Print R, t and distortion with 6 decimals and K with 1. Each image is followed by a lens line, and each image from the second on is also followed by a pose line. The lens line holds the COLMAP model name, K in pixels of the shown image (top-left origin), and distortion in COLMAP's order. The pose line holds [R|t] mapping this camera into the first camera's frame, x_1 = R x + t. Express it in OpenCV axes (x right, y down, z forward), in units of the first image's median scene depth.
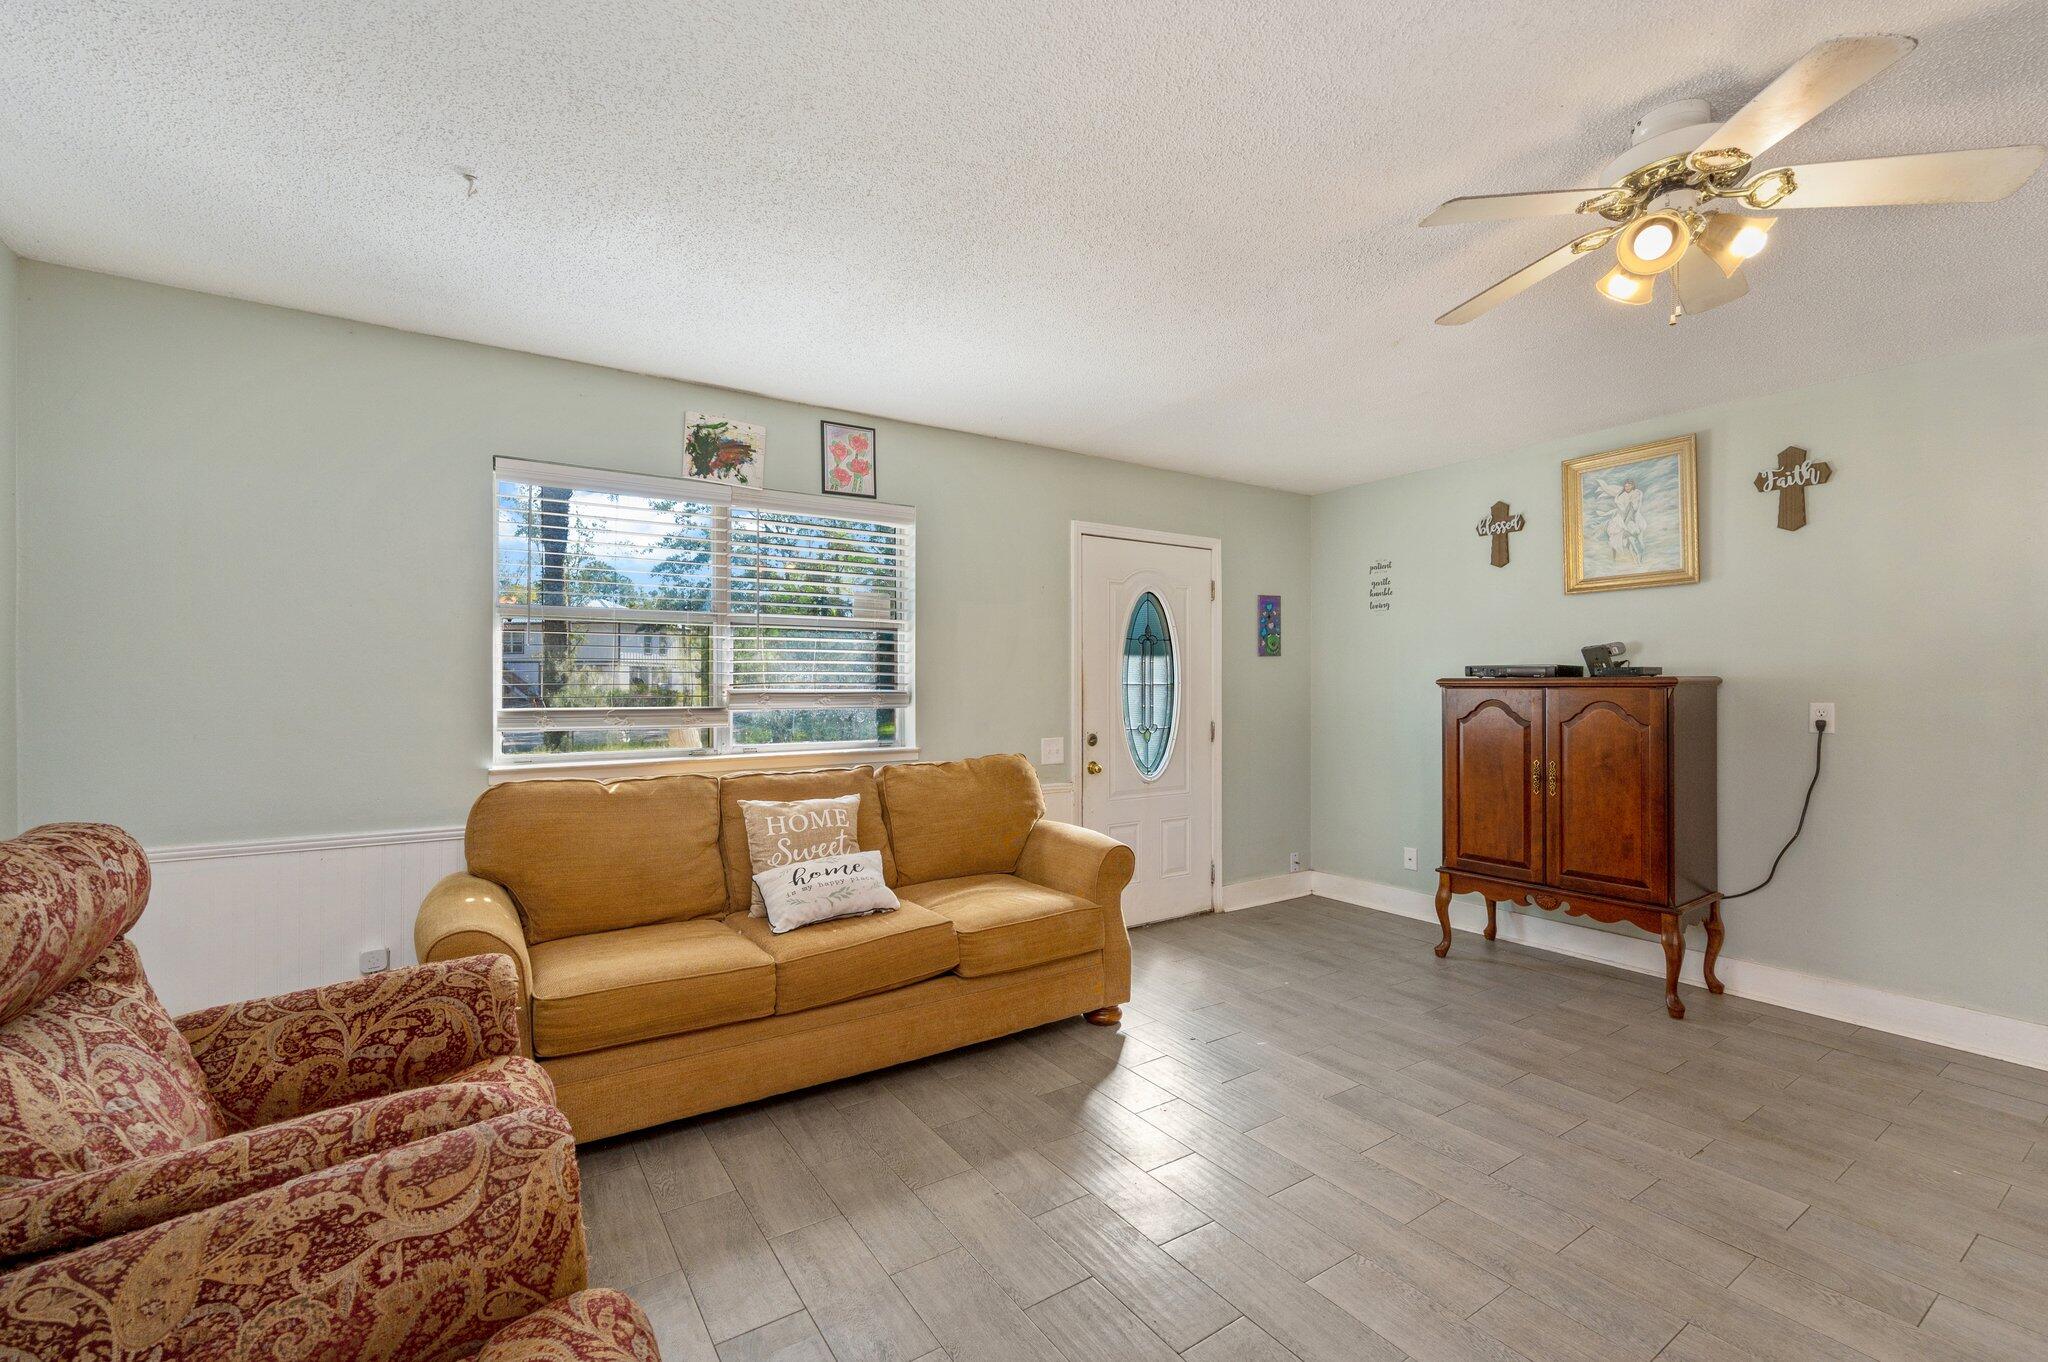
lens RADIAL K [[871.3, 0, 1028.9], [0, 871.3, 681.0], [0, 0, 1]] dist [-0.000139, -0.000063]
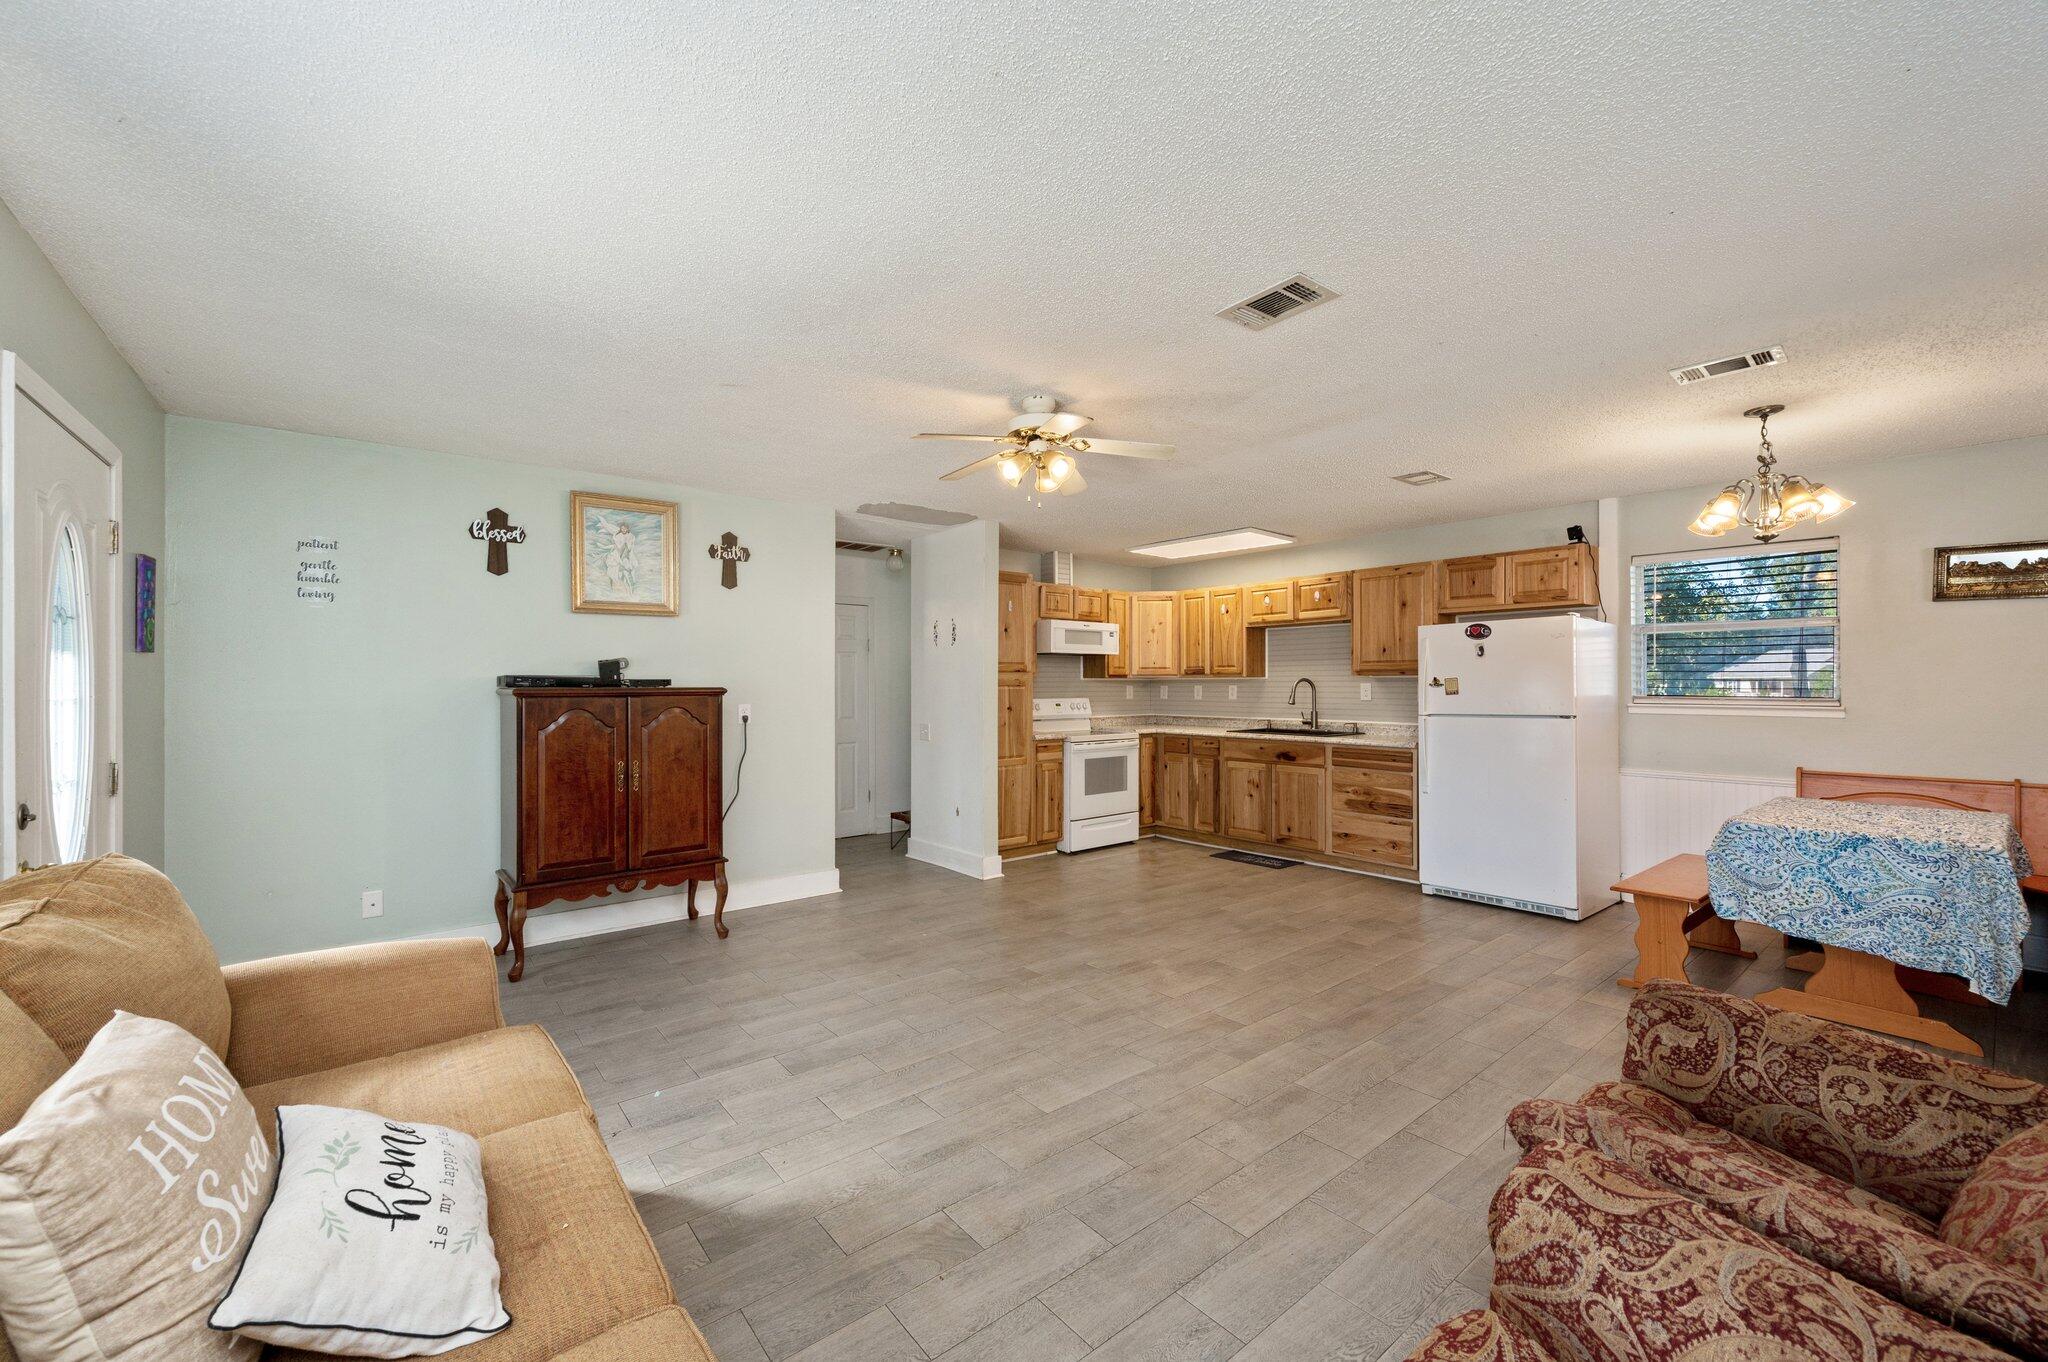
lens RADIAL K [[809.5, 0, 1026.2], [0, 809.5, 682.5], [0, 0, 1]] dist [-0.000973, -0.000835]
pose [[-0.092836, 0.004892, 0.995669, -0.505367], [-0.001642, 0.999986, -0.005066, -0.006381], [-0.995680, -0.002106, -0.092826, 0.580542]]
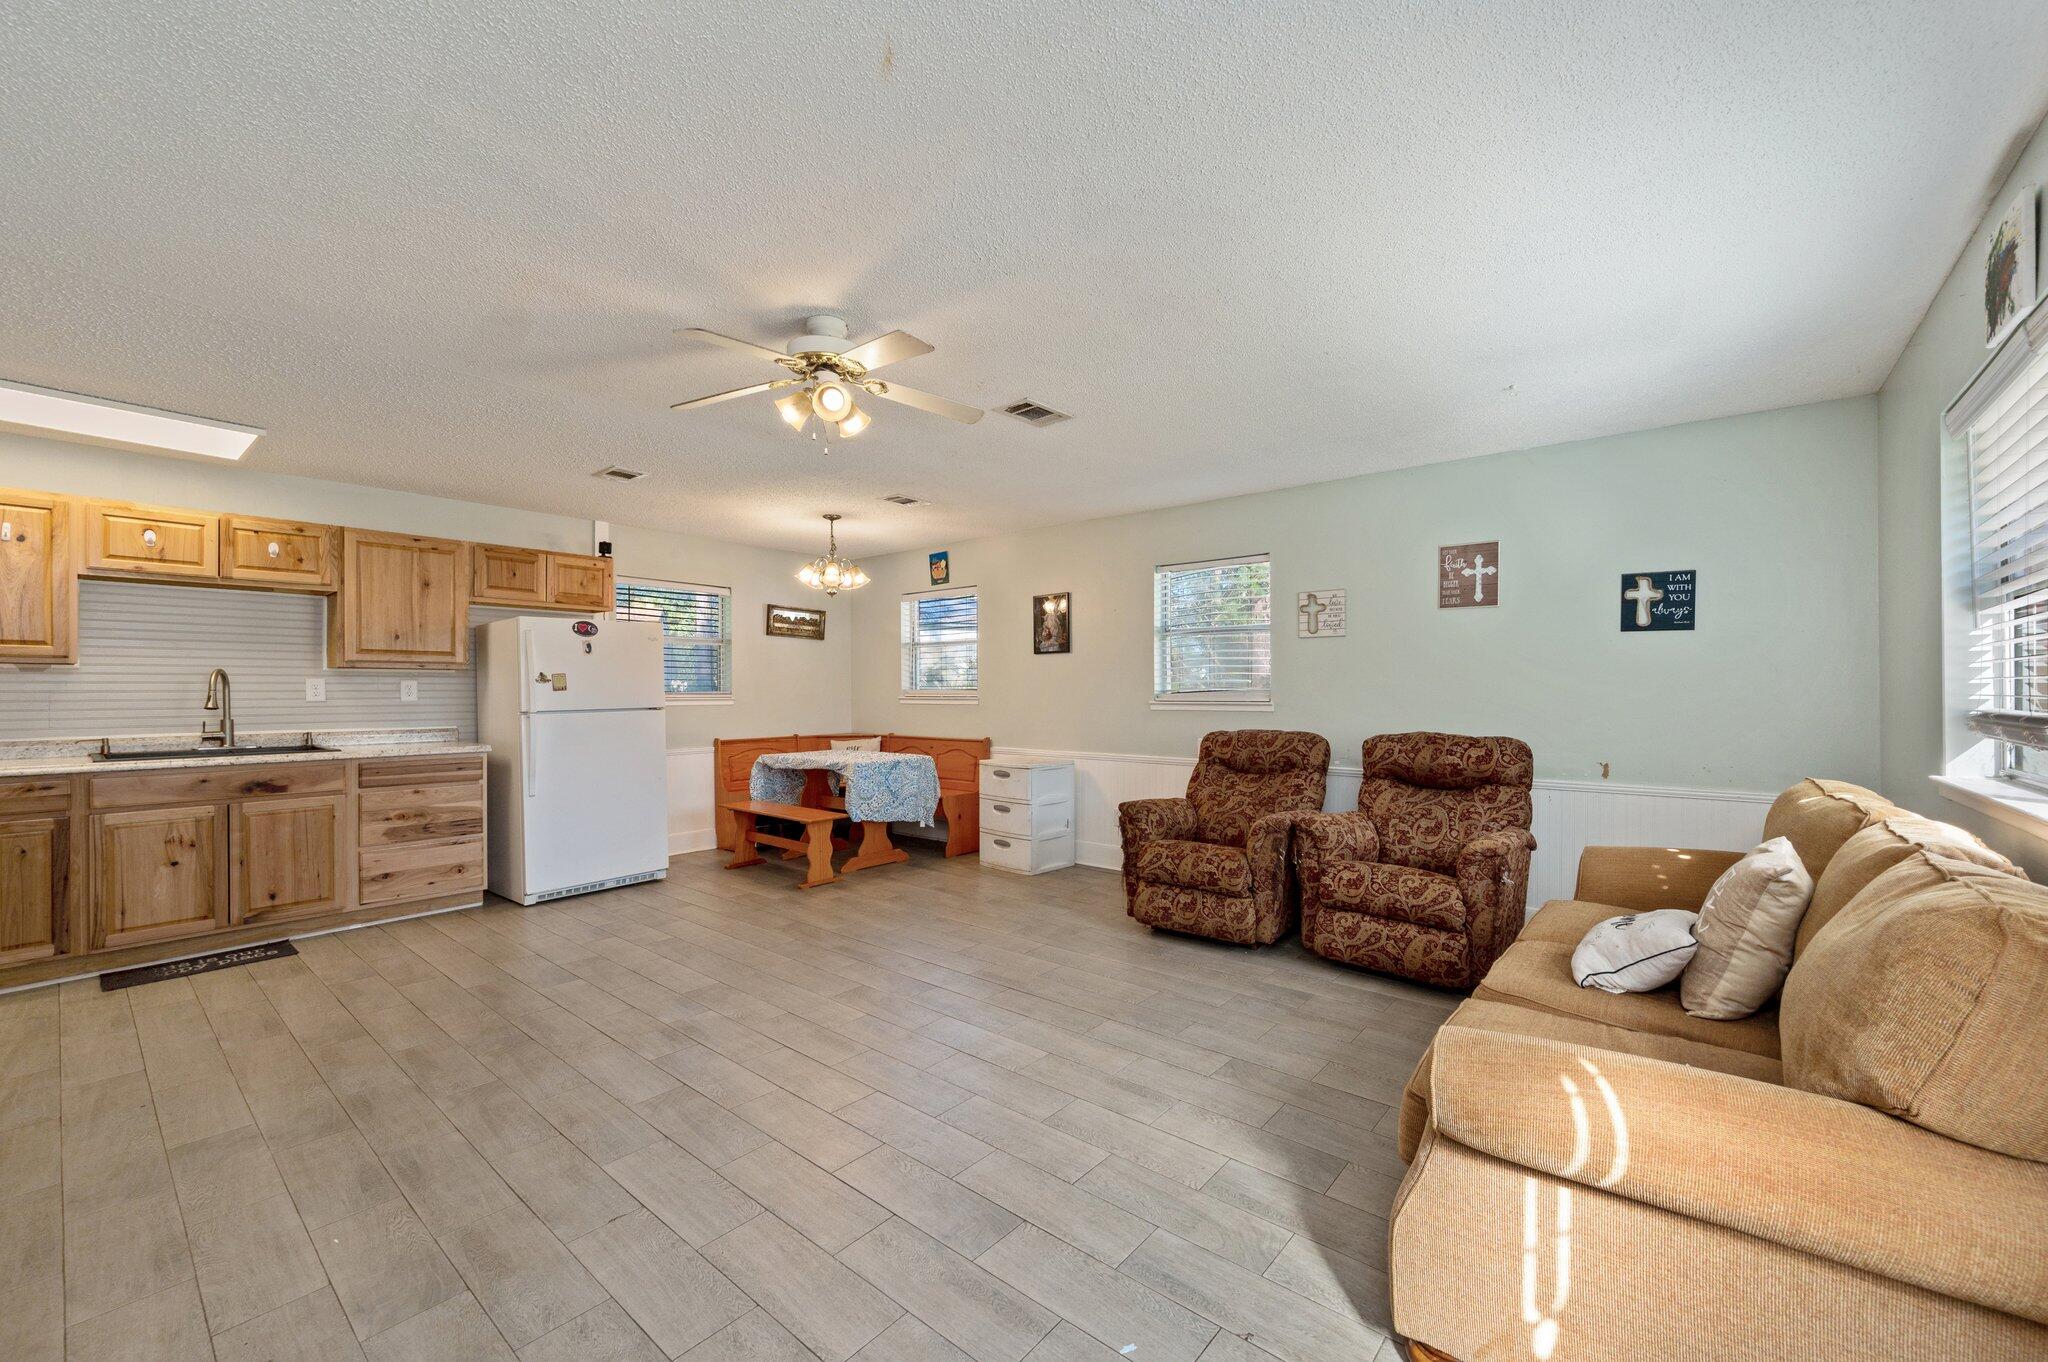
lens RADIAL K [[809.5, 0, 1029.0], [0, 809.5, 688.1], [0, 0, 1]] dist [-0.000973, -0.000835]
pose [[-0.959350, 0.002270, -0.282211, 0.387375], [0.003790, 0.999981, -0.004839, 0.010616], [0.282194, -0.005712, -0.959340, 1.216174]]
